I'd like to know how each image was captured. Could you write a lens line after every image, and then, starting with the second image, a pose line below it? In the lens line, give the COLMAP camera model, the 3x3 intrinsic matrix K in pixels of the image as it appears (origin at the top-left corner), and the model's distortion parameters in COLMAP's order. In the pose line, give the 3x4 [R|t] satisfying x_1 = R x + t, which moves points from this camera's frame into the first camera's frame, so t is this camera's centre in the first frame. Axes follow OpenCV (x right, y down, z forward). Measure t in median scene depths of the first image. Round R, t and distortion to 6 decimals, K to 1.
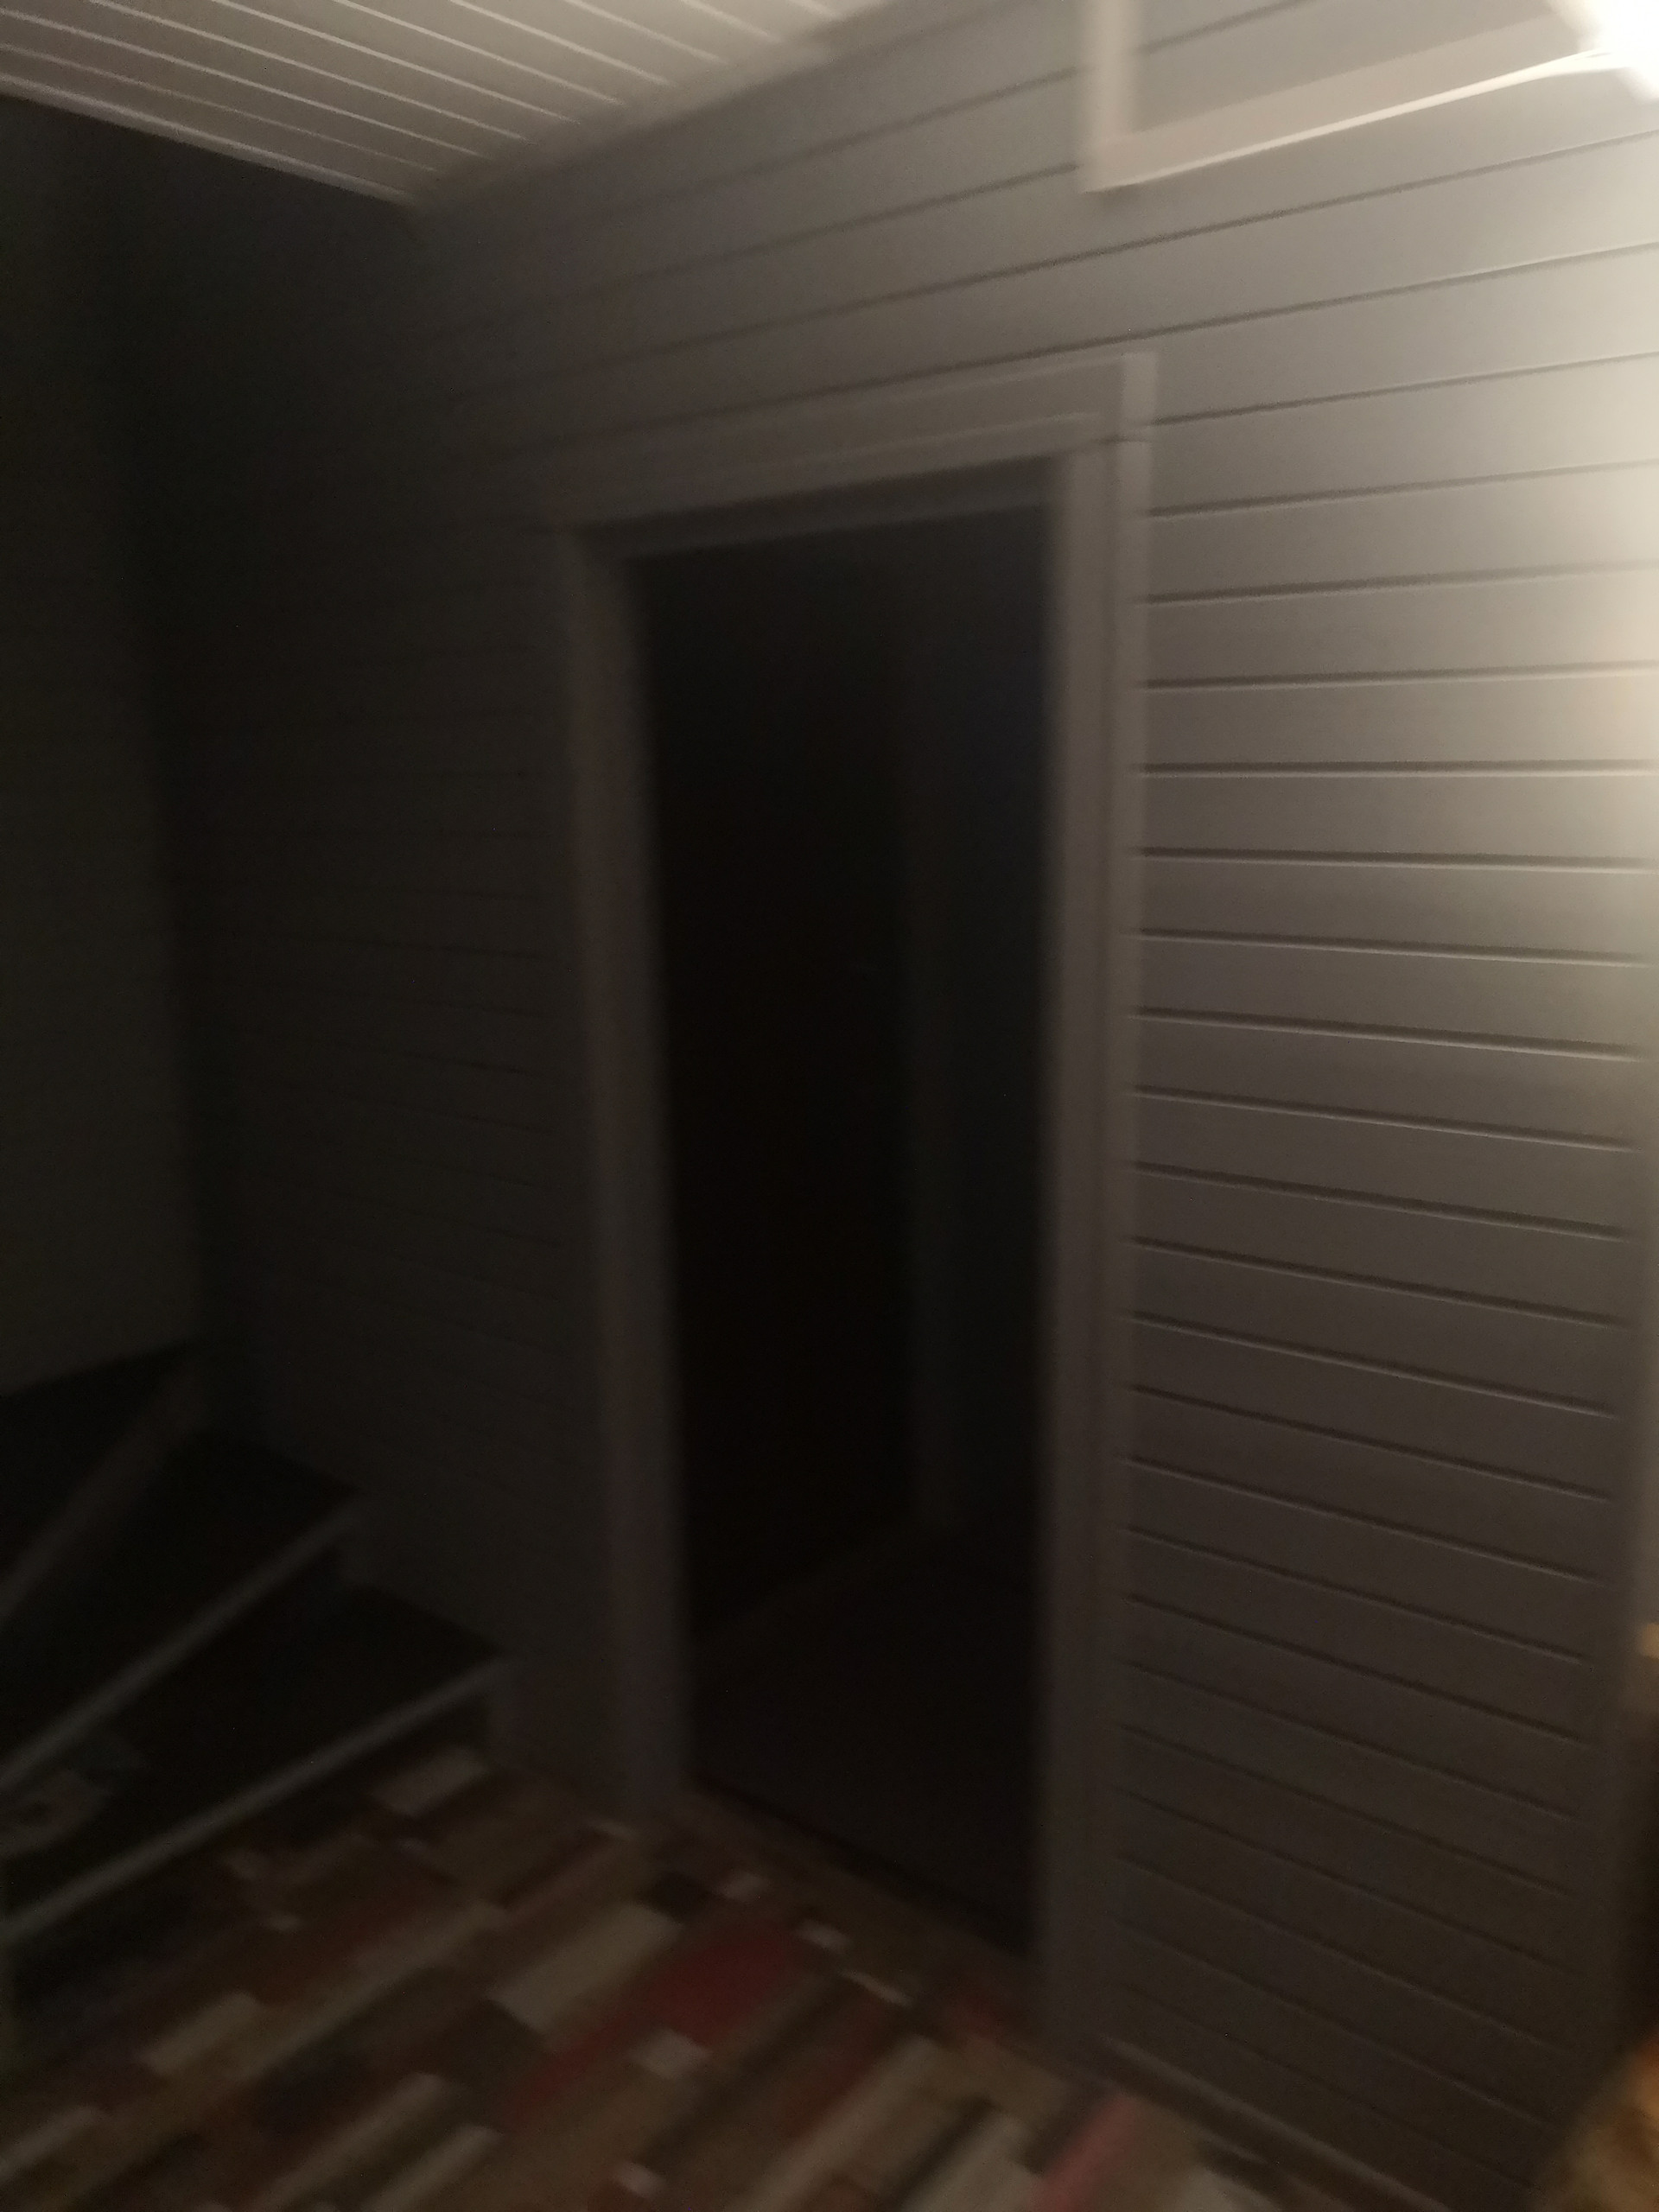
lens RADIAL K [[1785.0, 0, 840.5], [0, 1785.0, 1131.3], [0, 0, 1]] dist [-0.049088, 0.118430]
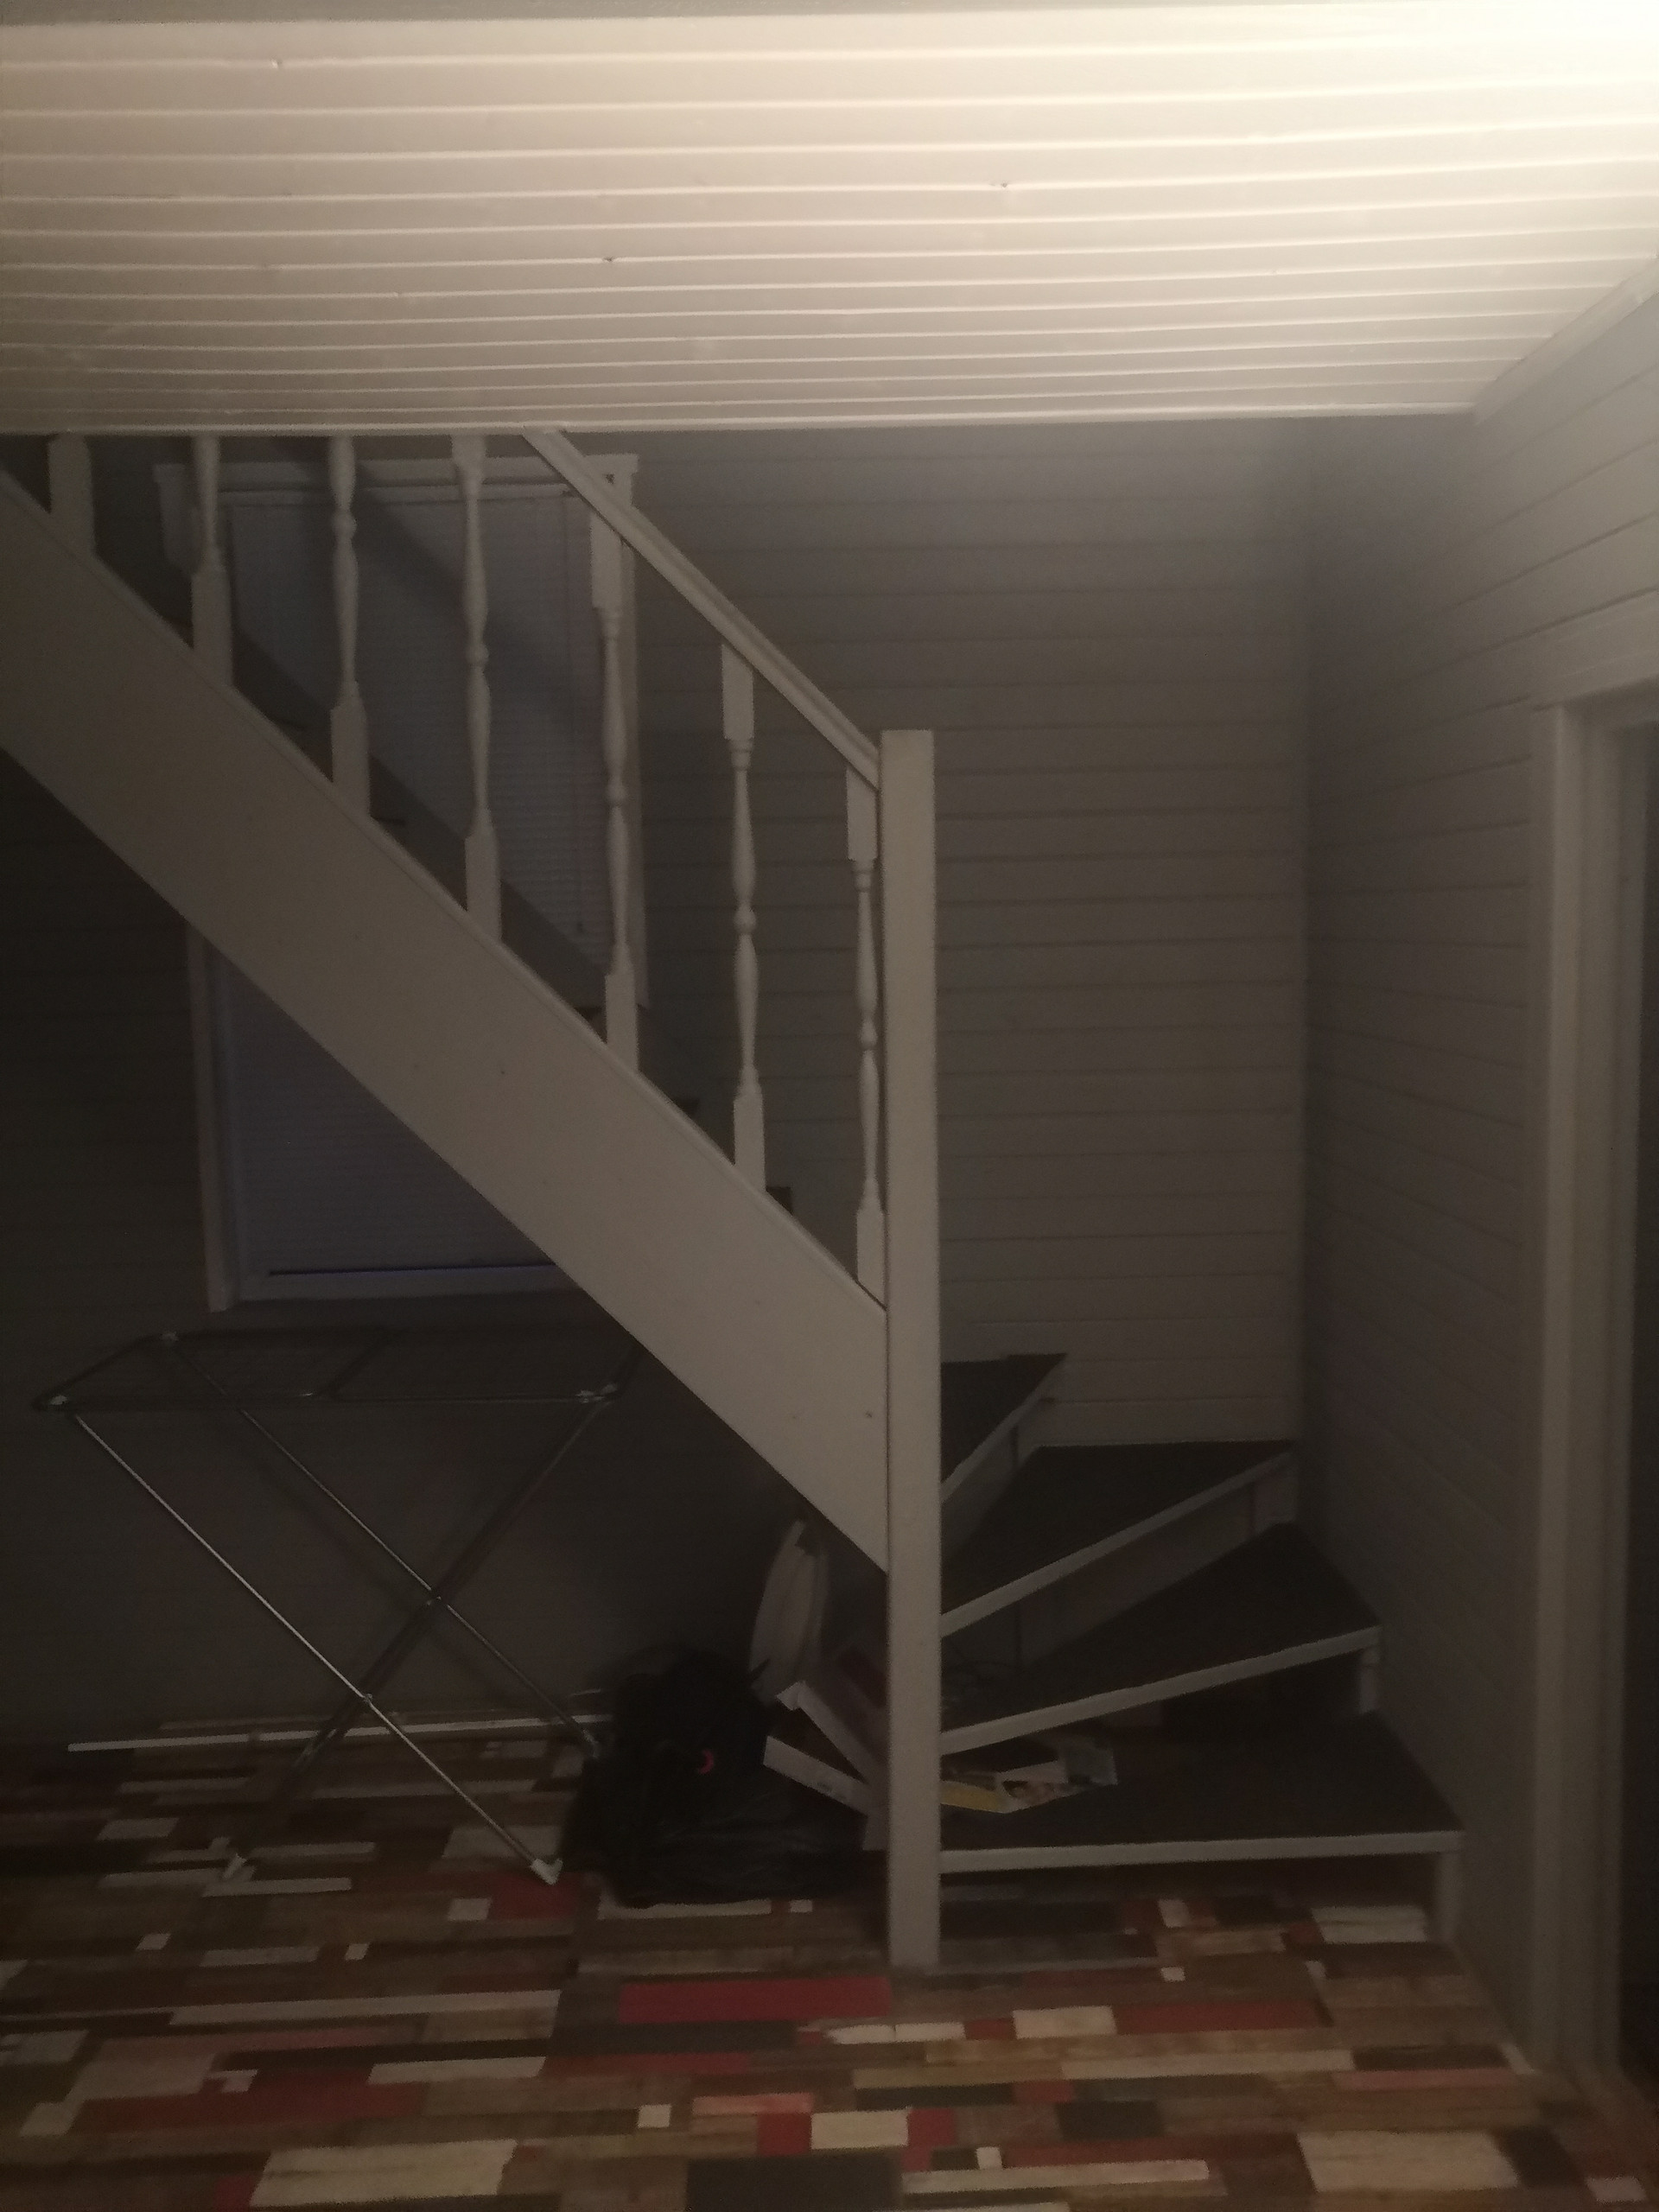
lens RADIAL K [[1725.5, 0, 829.5], [0, 1725.5, 1106.0], [0, 0, 1]] dist [-0.012362, 0.050722]
pose [[0.651048, 0.088859, -0.753817, 0.324817], [-0.154662, 0.987819, -0.017134, -0.033798], [0.743112, 0.127742, 0.656861, 0.082236]]
